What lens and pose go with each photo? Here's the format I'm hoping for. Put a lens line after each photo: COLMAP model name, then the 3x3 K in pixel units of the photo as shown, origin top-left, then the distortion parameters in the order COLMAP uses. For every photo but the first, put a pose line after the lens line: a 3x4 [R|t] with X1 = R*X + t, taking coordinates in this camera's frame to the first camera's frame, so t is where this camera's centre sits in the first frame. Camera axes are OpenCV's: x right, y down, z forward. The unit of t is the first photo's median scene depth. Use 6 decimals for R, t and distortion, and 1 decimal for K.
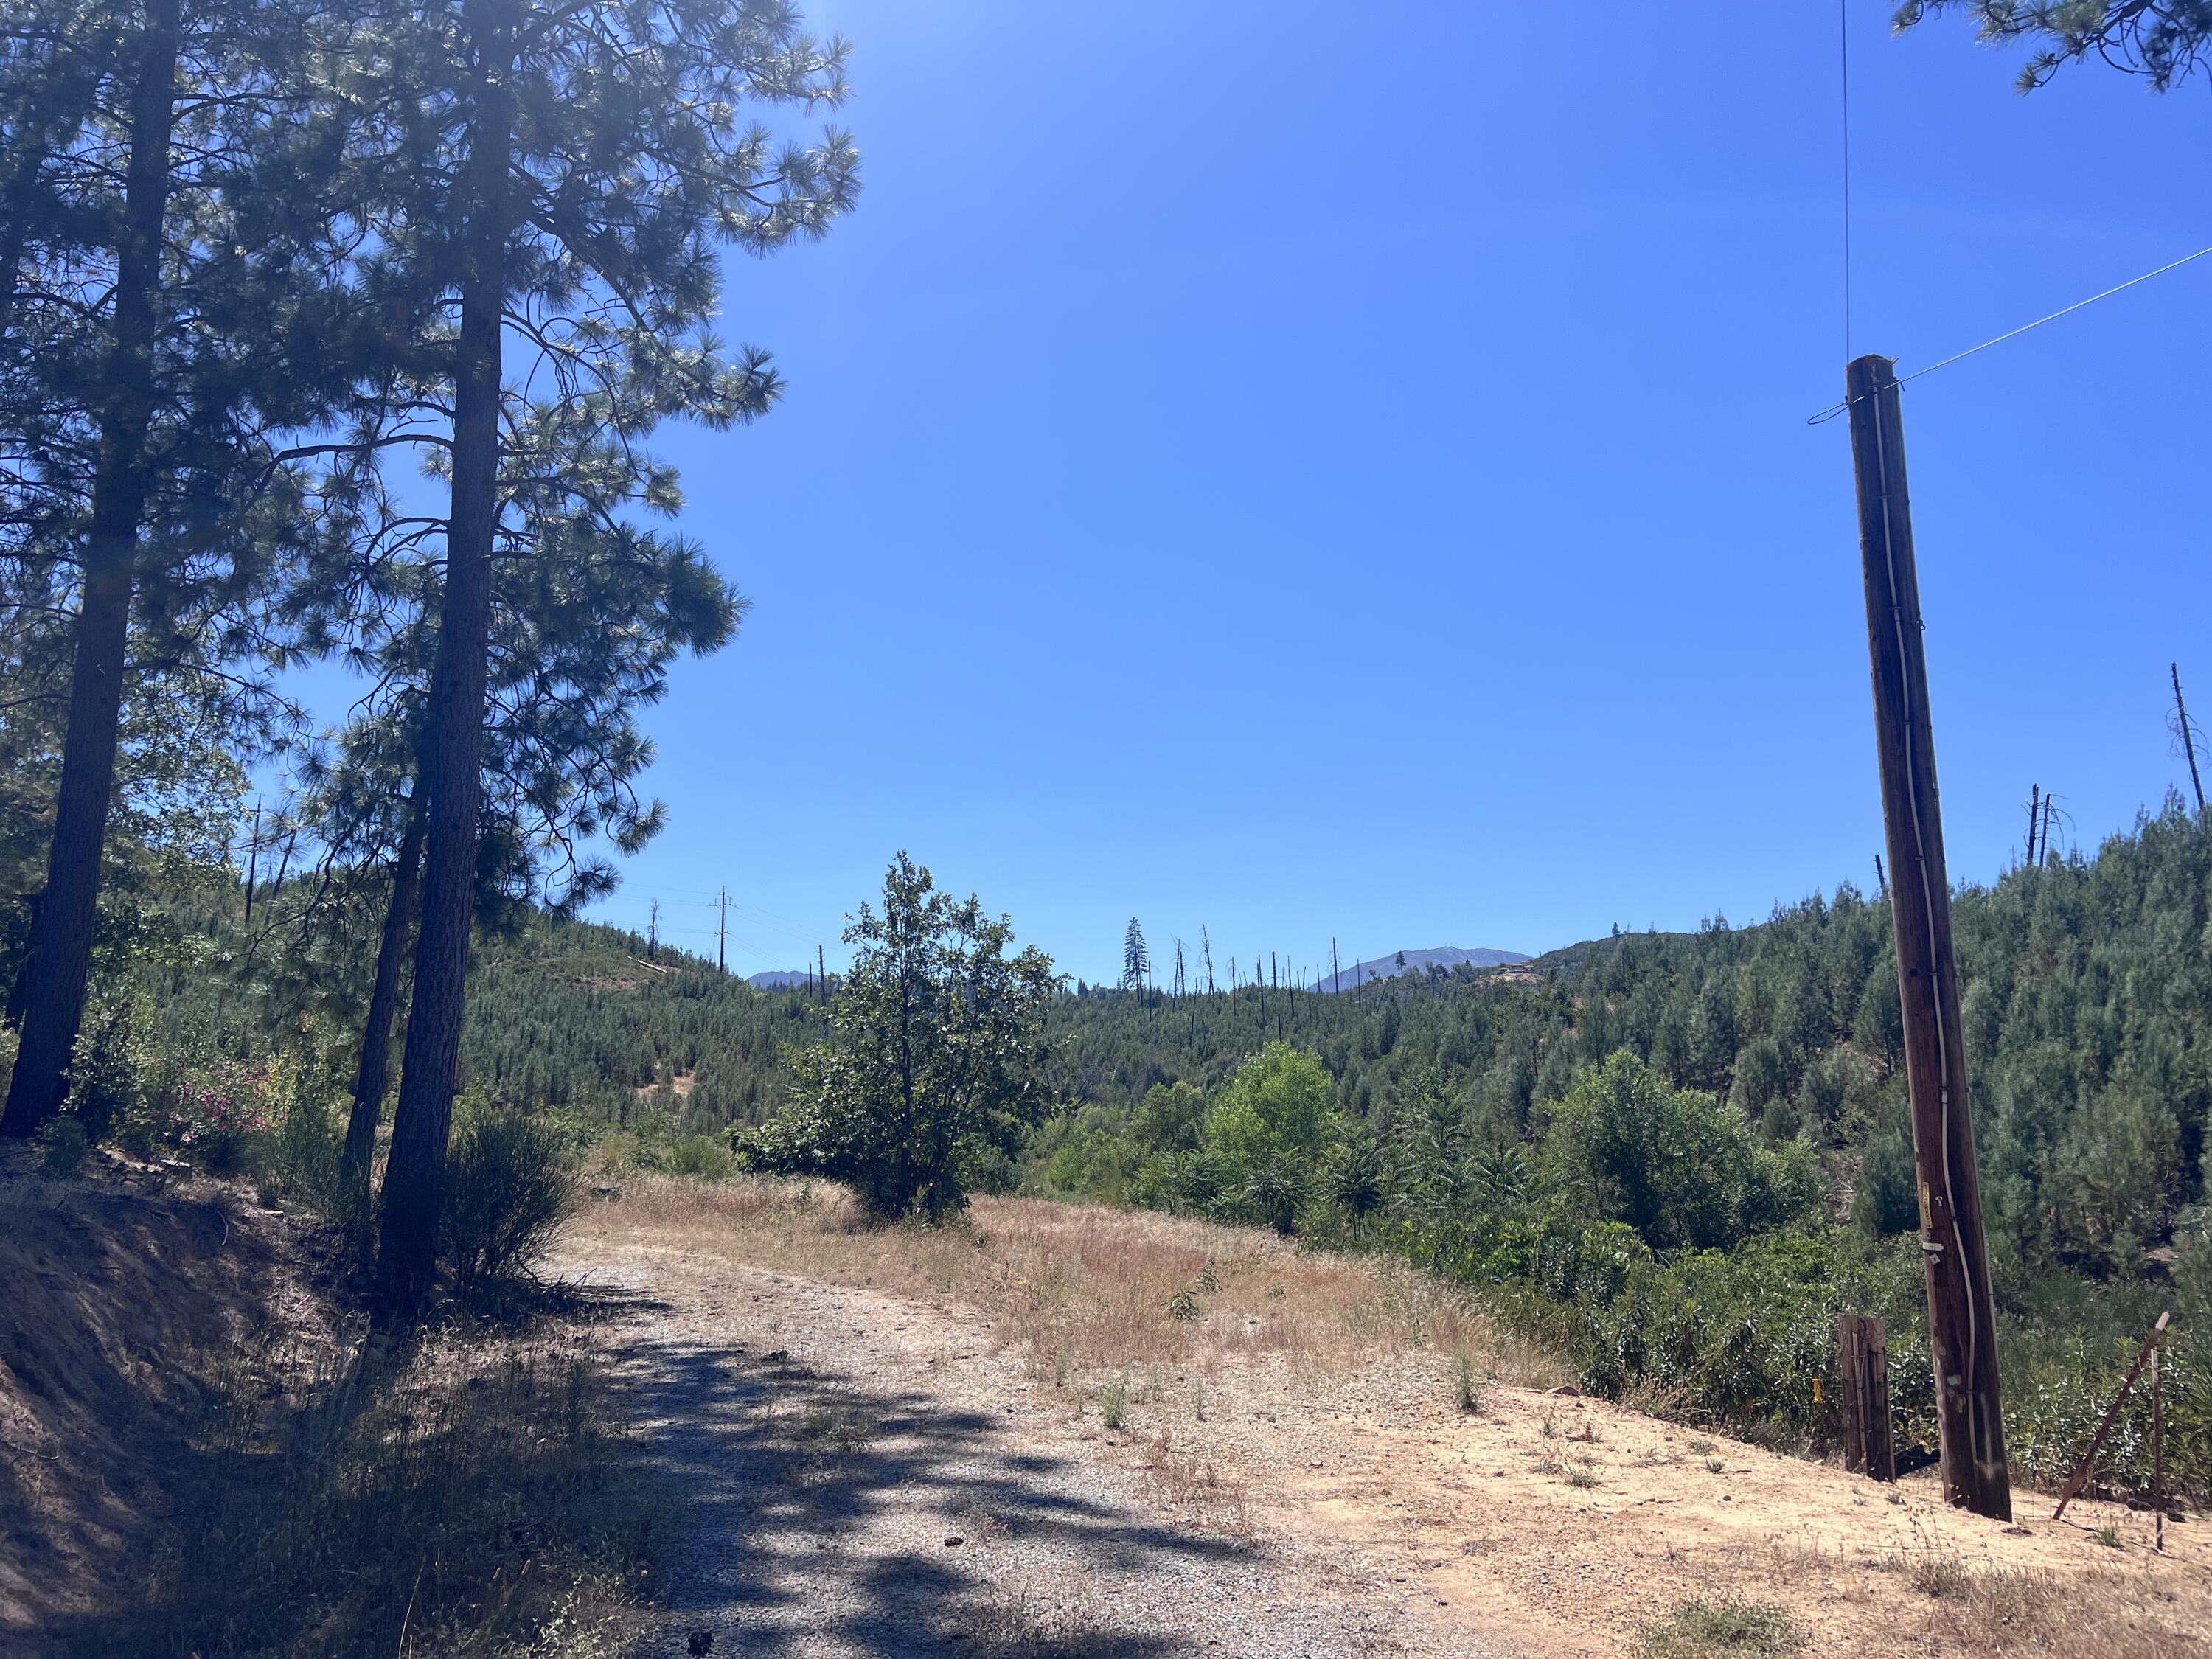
lens RADIAL K [[1661.0, 0, 1107.2], [0, 1661.0, 815.4], [0, 0, 1]] dist [0.040002, -0.051741]
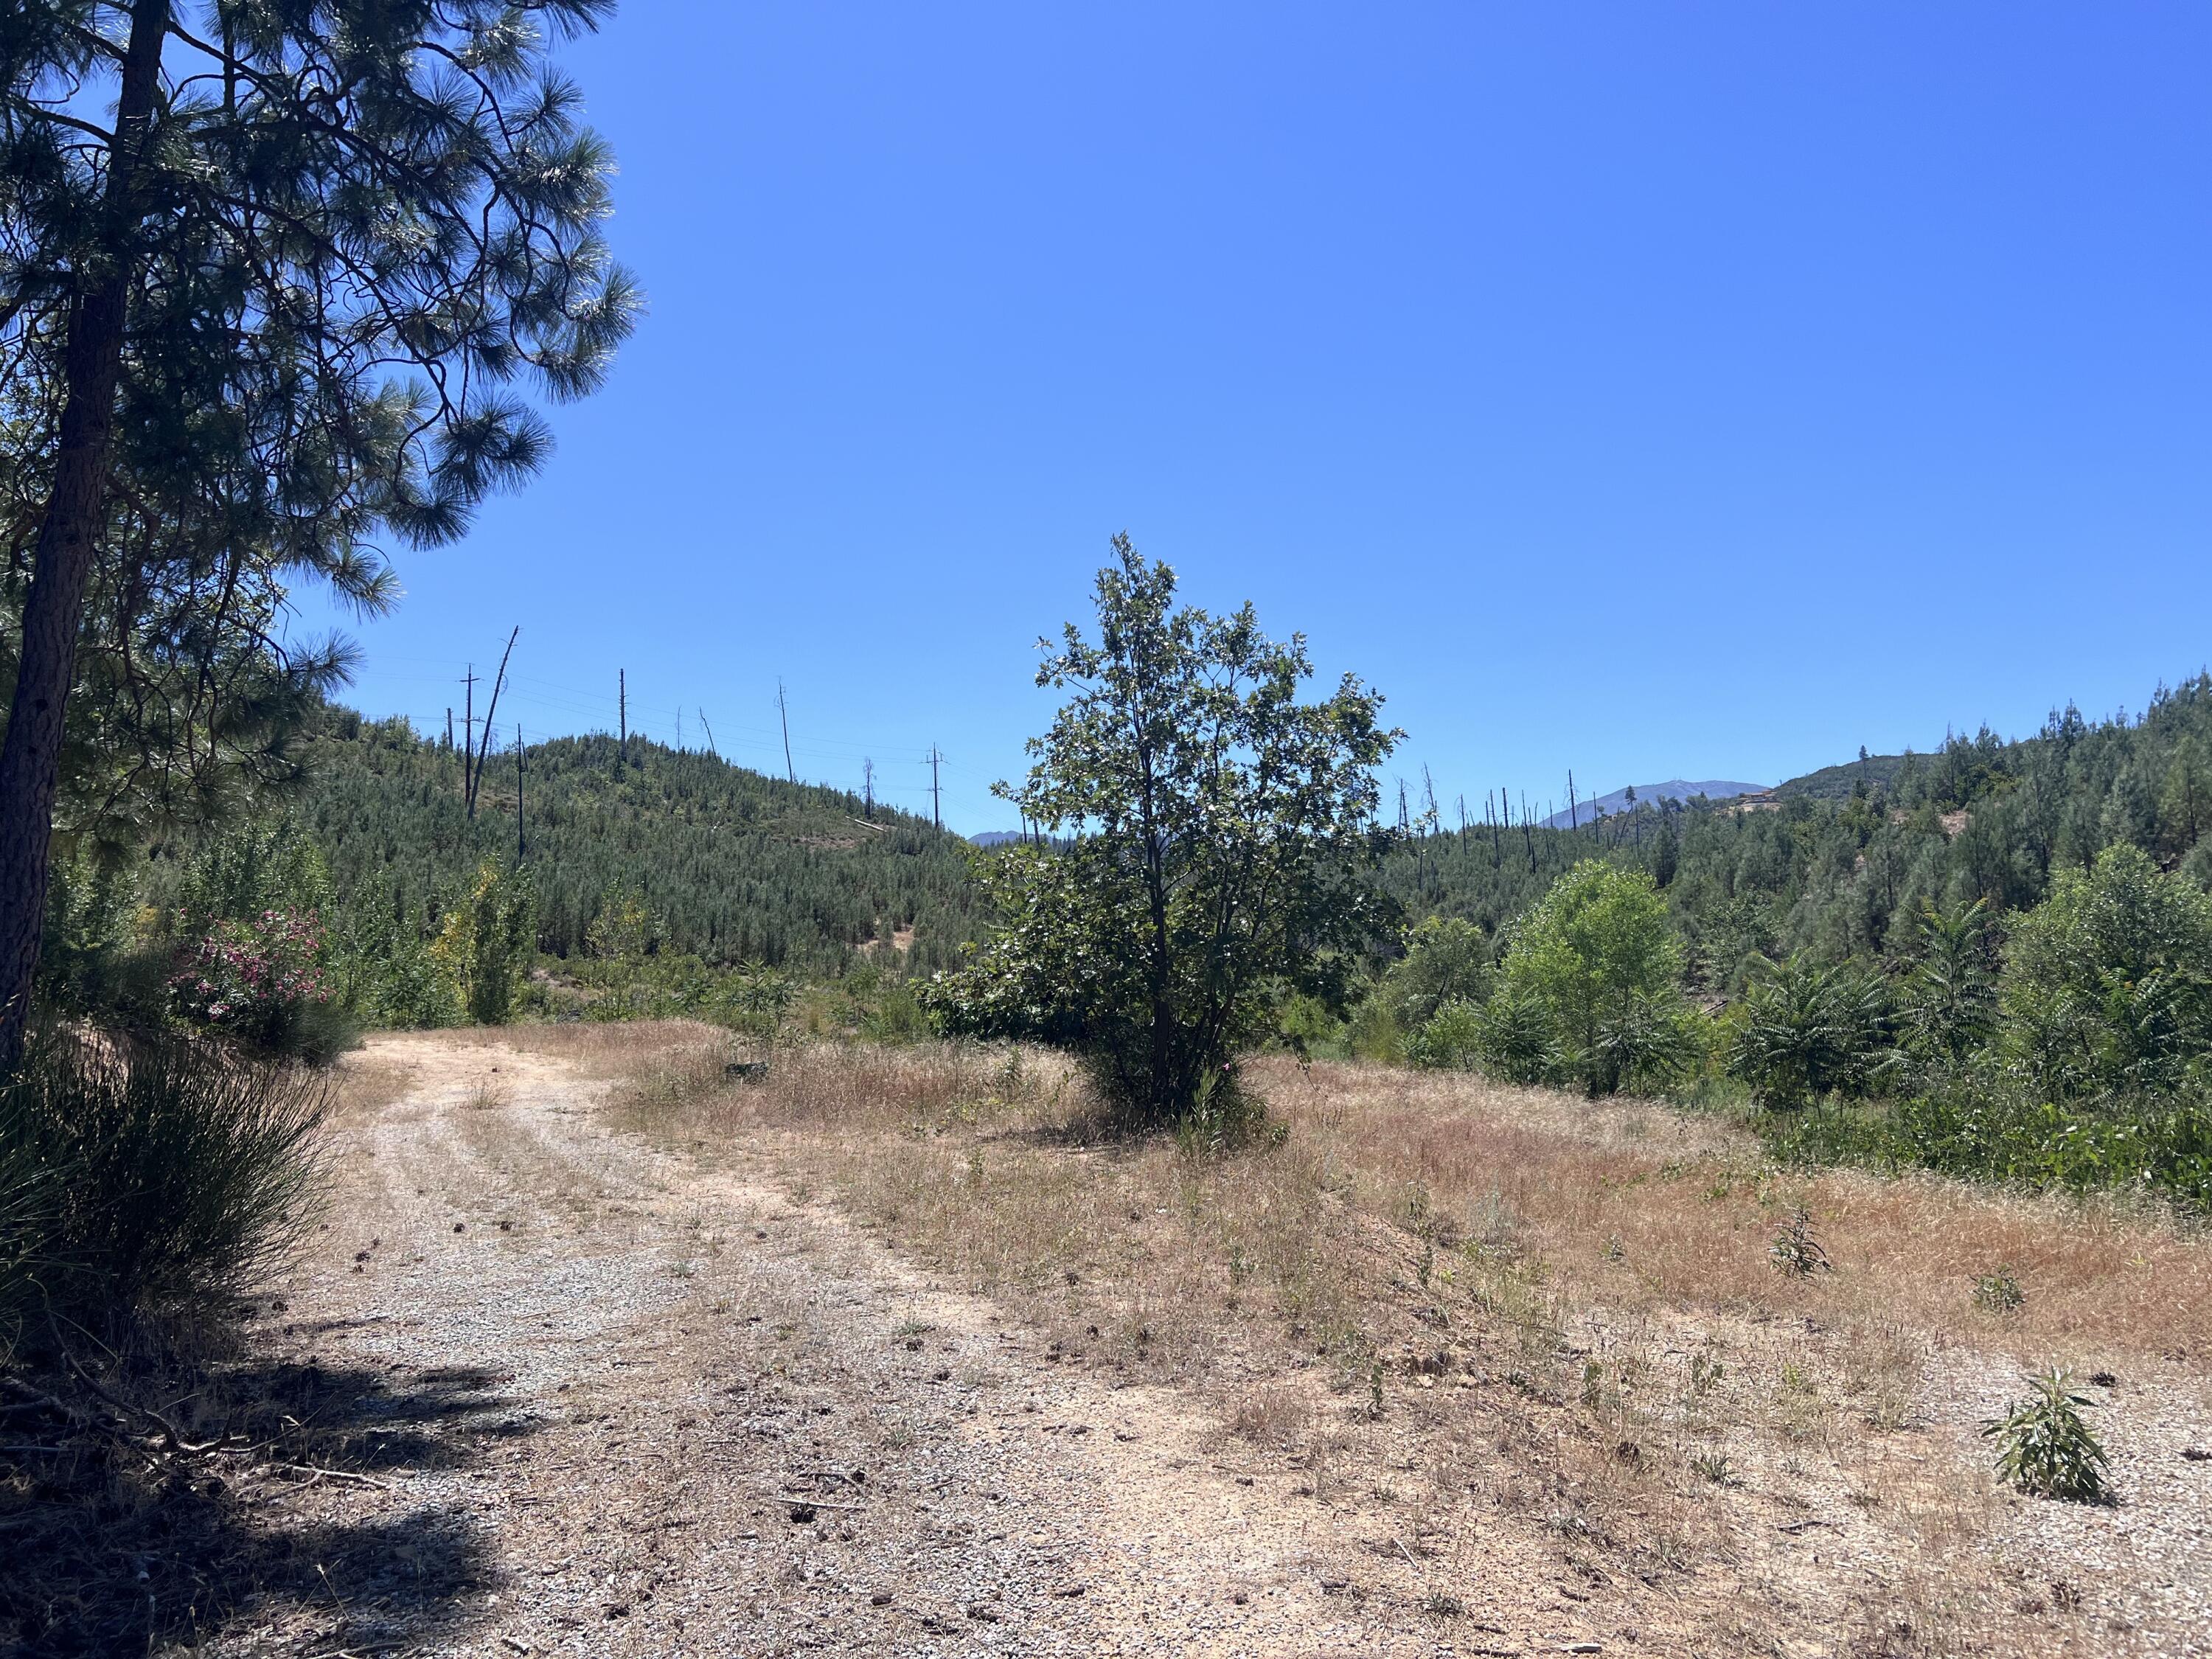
lens RADIAL K [[1661.0, 0, 1107.2], [0, 1661.0, 815.4], [0, 0, 1]] dist [0.040002, -0.051741]
pose [[0.991131, -0.038412, -0.127217, -0.027806], [0.049525, 0.995117, 0.085380, 0.035317], [0.123316, -0.090923, 0.988193, 0.180710]]
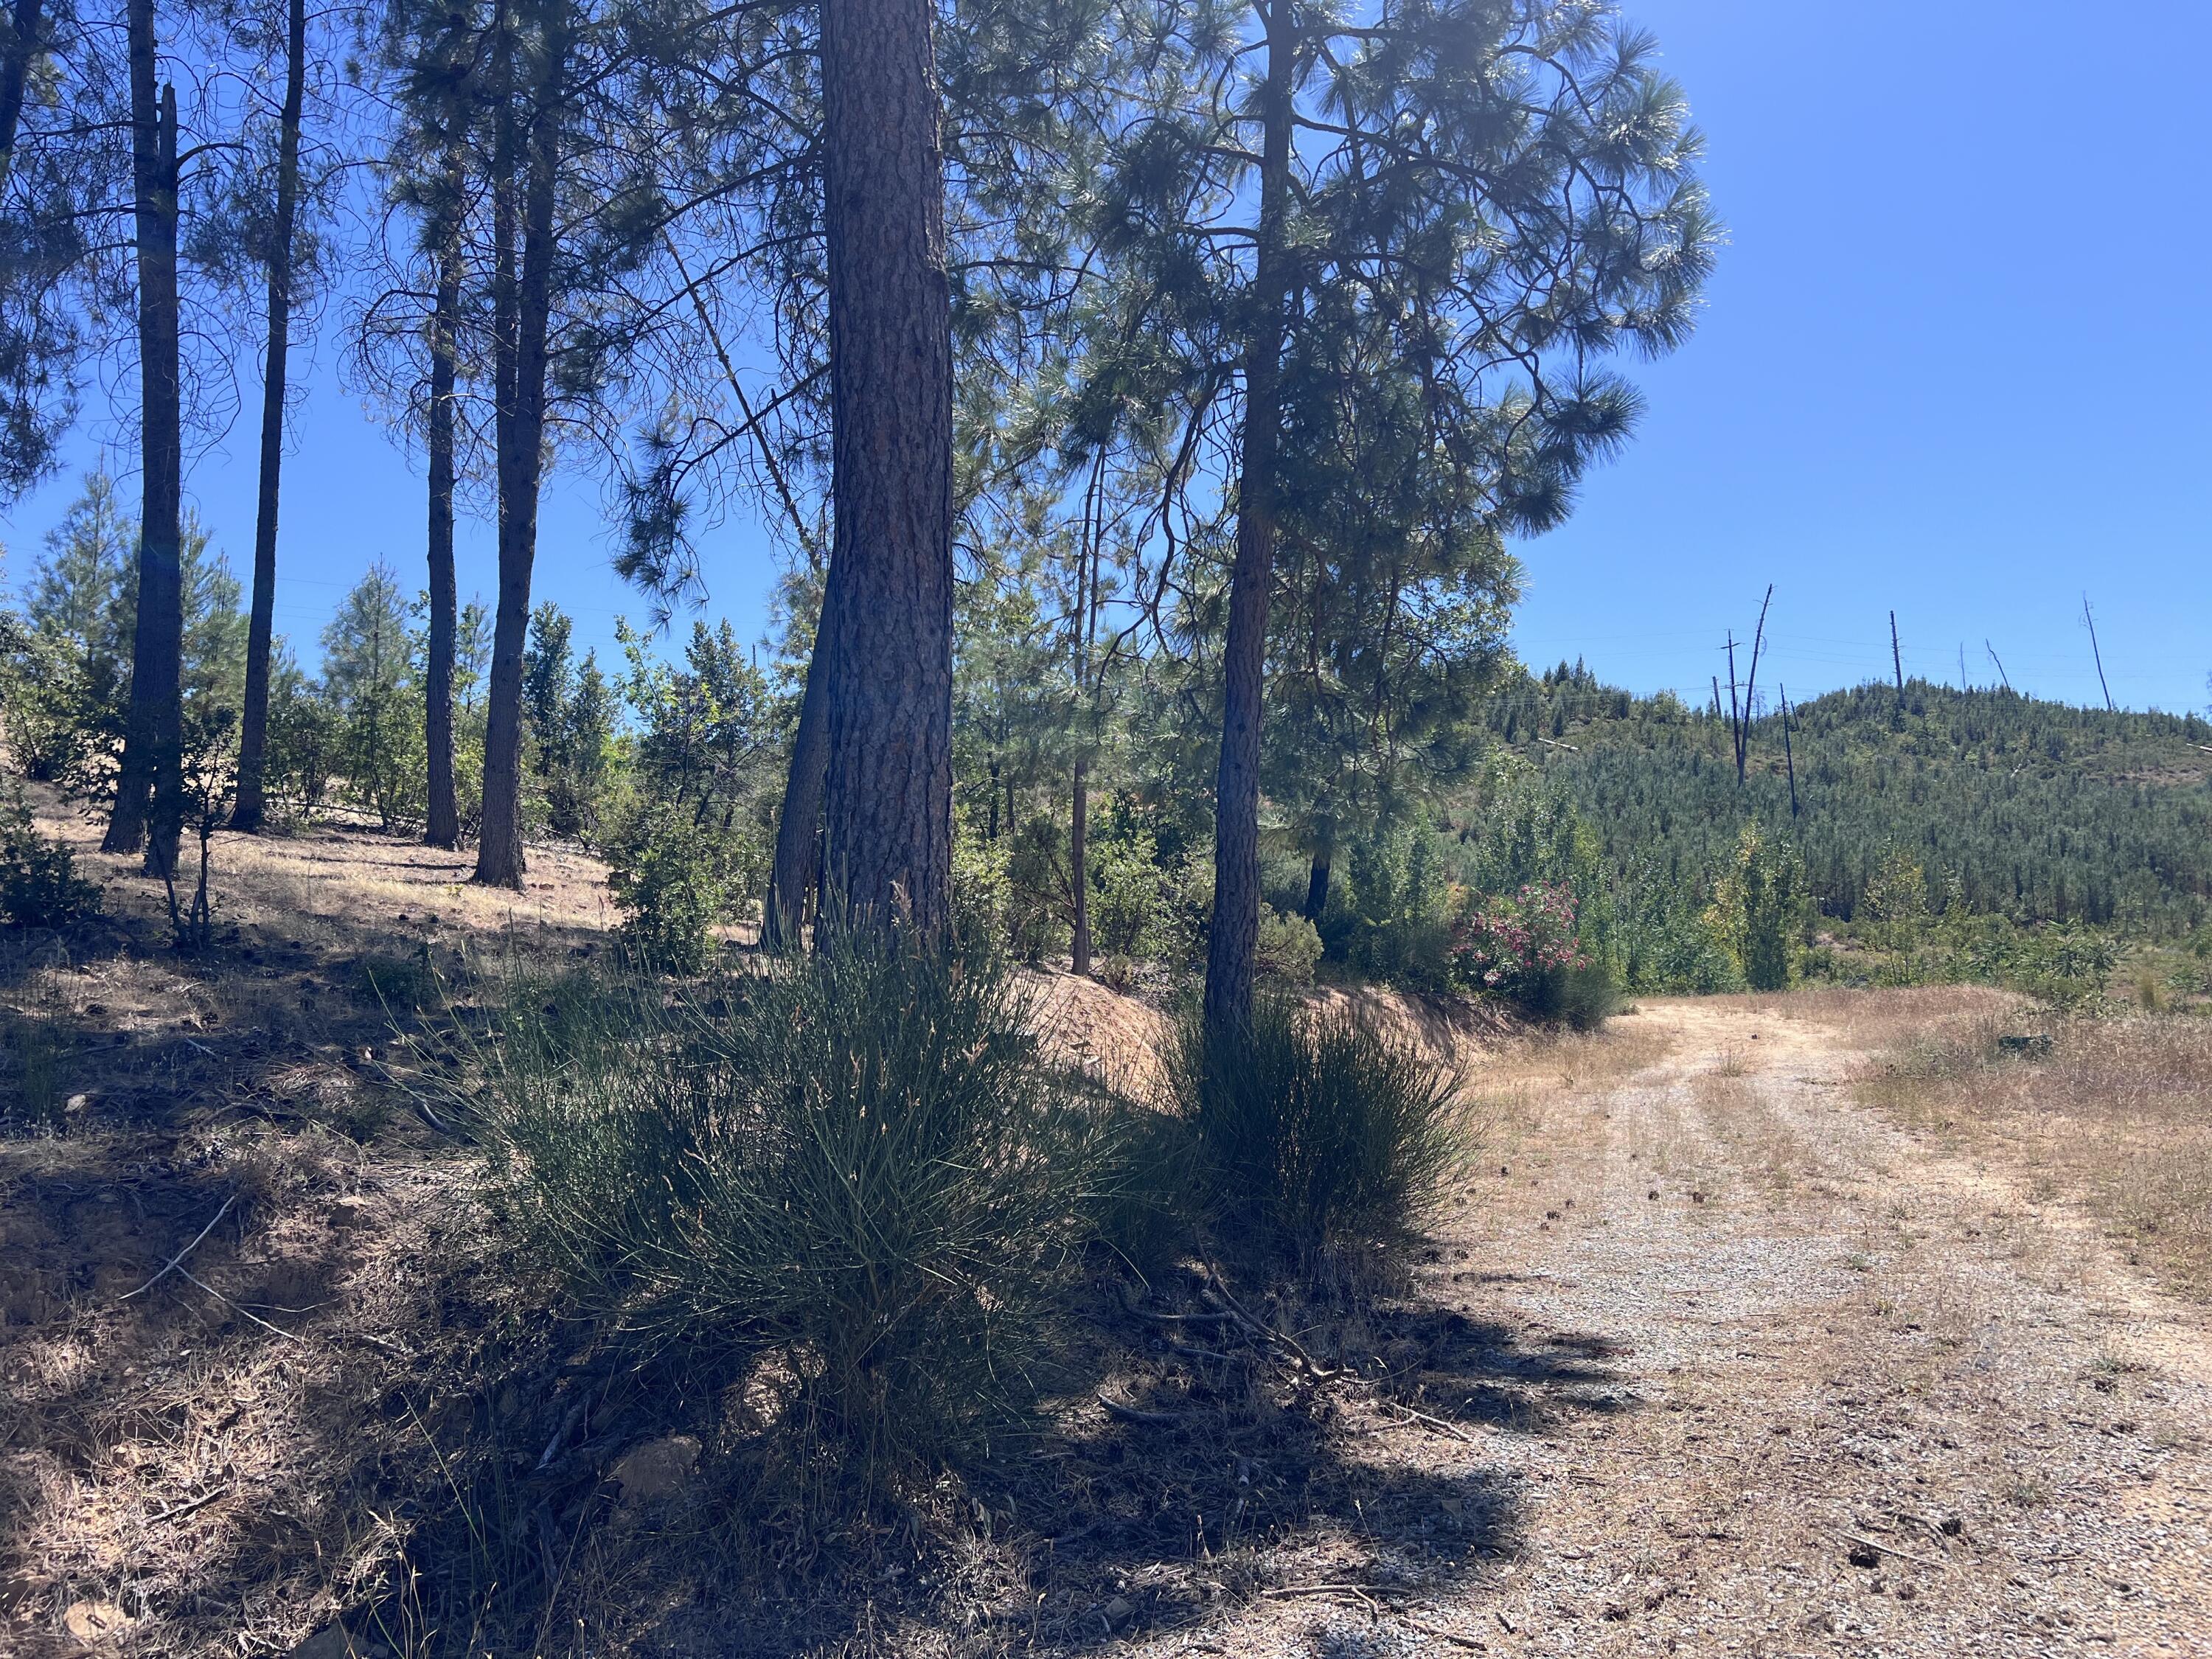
lens RADIAL K [[1661.0, 0, 1107.2], [0, 1661.0, 815.4], [0, 0, 1]] dist [0.040002, -0.051741]
pose [[0.645834, -0.102521, -0.756563, -0.018330], [0.178123, 0.983830, 0.018735, 0.036745], [0.742409, -0.146861, 0.653652, 0.188928]]
